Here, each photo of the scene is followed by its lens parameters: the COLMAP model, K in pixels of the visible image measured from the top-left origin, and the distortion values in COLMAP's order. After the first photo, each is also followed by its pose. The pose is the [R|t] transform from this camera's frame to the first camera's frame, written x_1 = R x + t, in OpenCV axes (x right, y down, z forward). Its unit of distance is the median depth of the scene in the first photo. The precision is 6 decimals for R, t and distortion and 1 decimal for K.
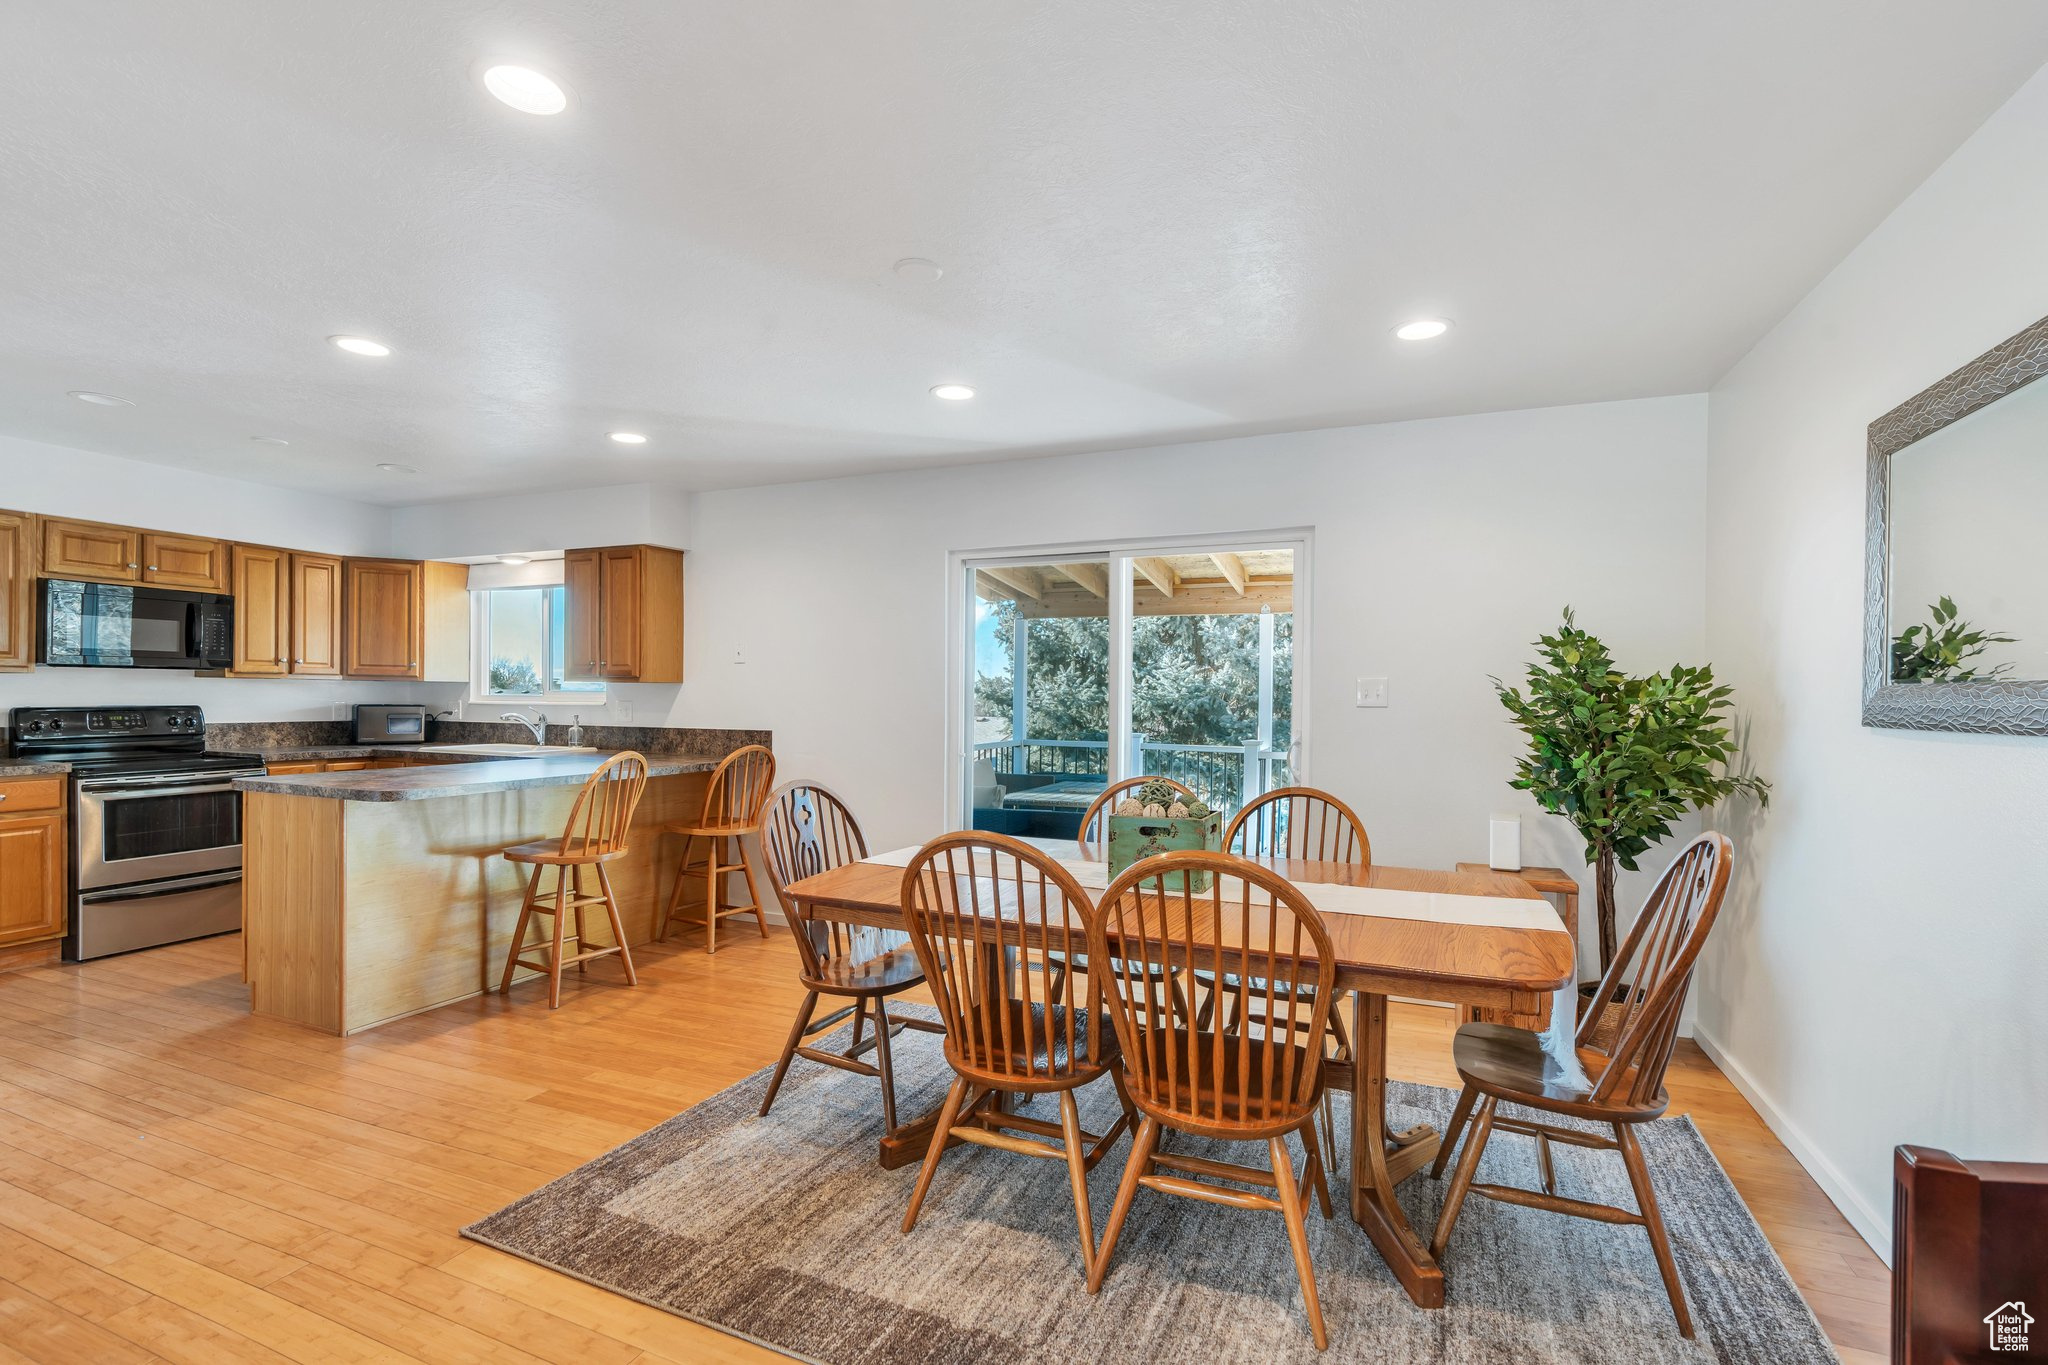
lens RADIAL K [[929.4, 0, 1016.5], [0, 929.4, 701.5], [0, 0, 1]] dist [-0.002054, 0.002031]
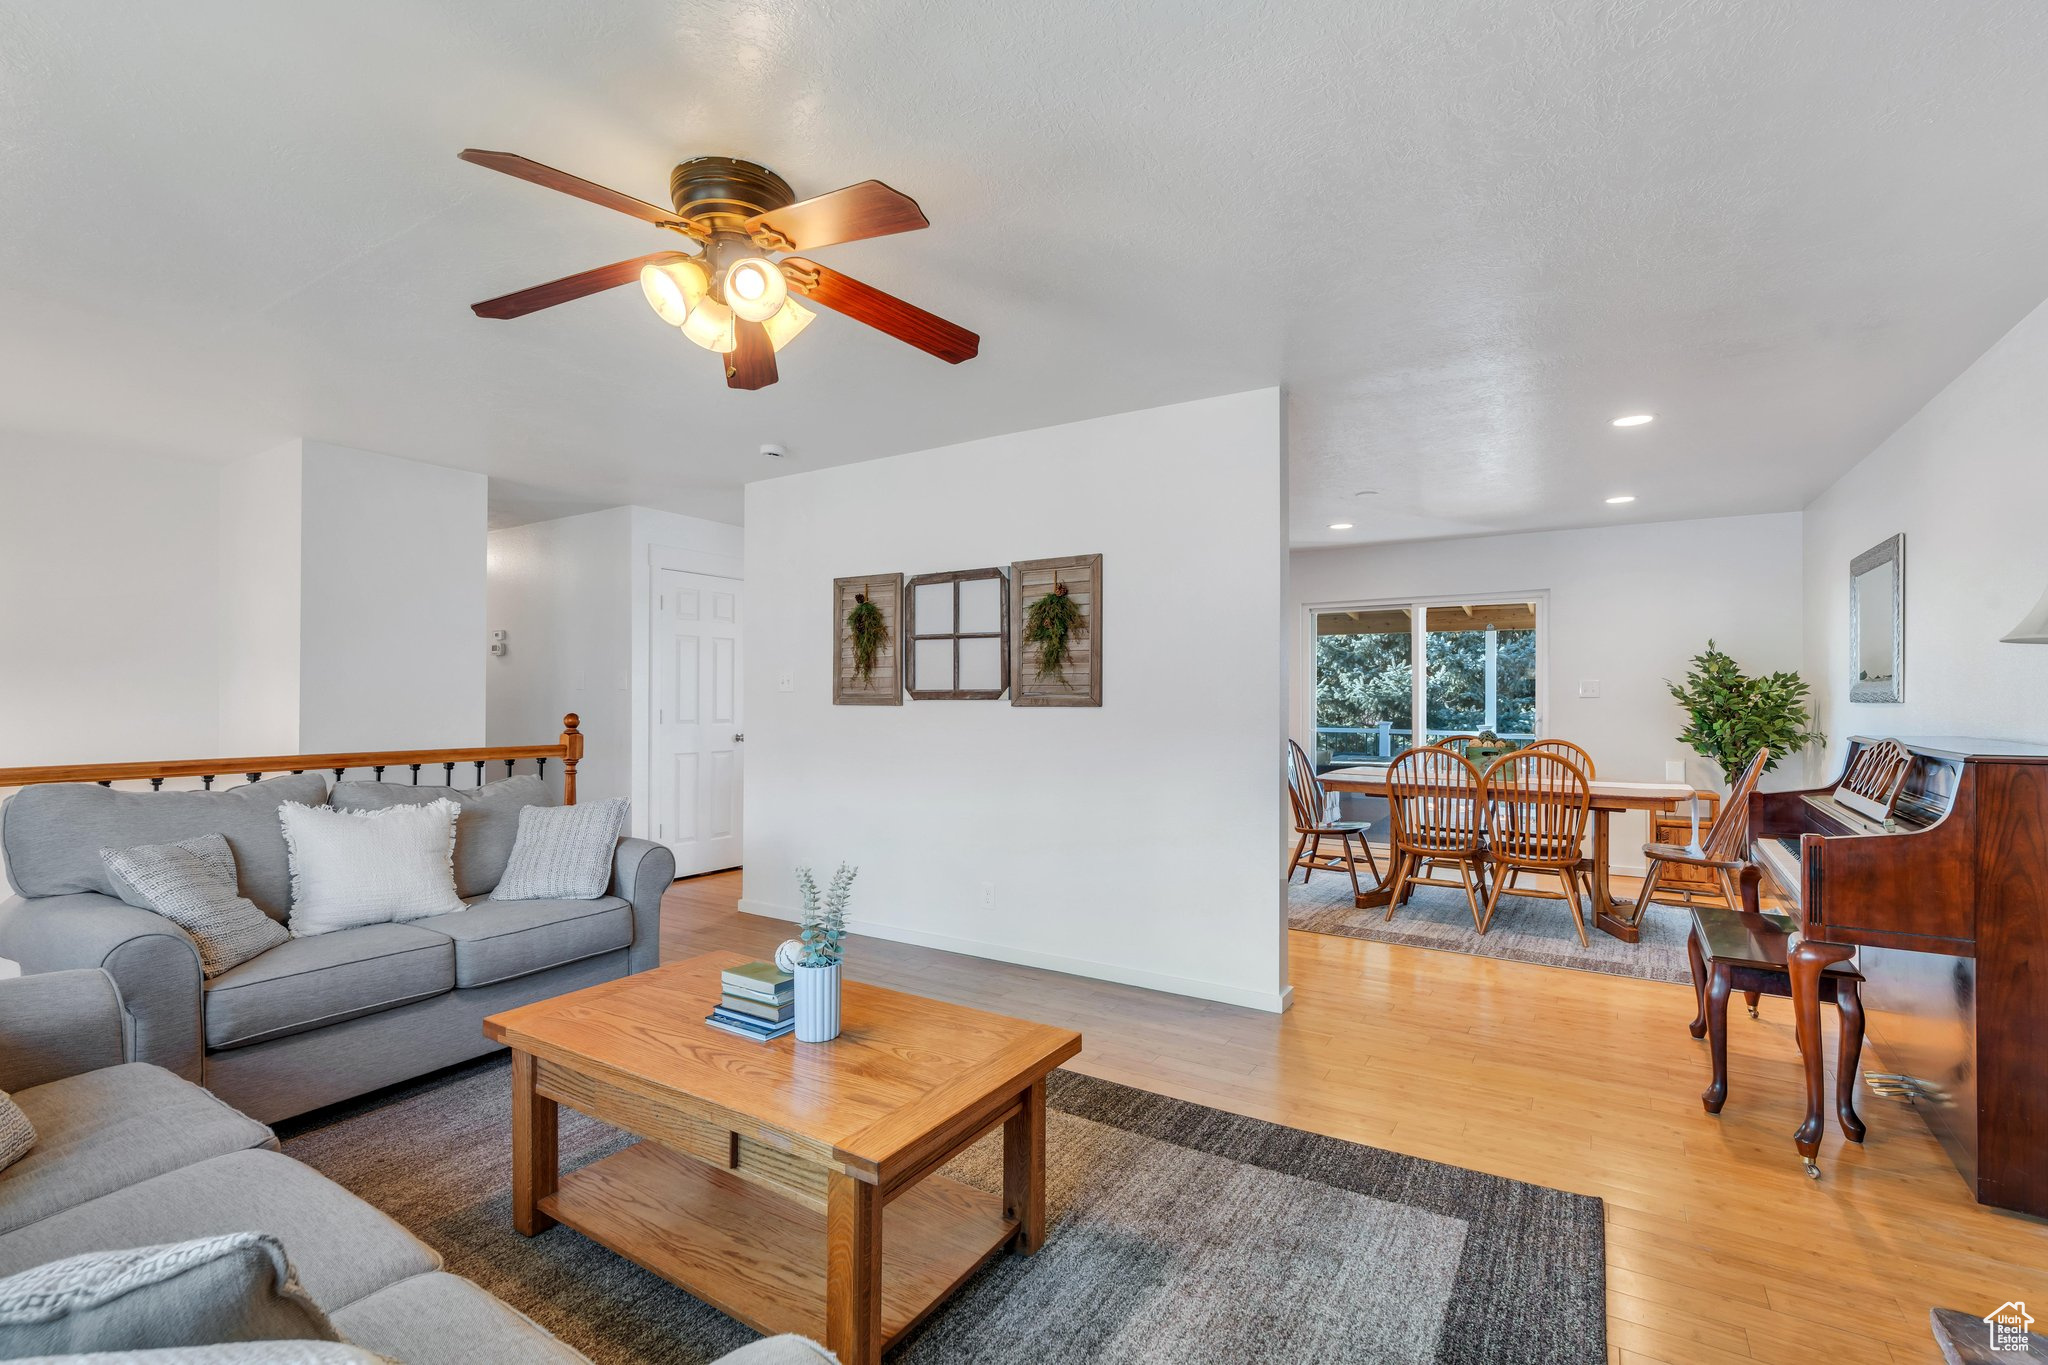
lens RADIAL K [[929.4, 0, 1033.3], [0, 929.4, 693.7], [0, 0, 1]] dist [-0.002054, 0.002031]
pose [[0.989035, -0.010286, -0.147325, -0.437244], [0.008839, 0.999906, -0.010477, 0.008918], [0.147419, 0.009060, 0.989033, -0.966976]]
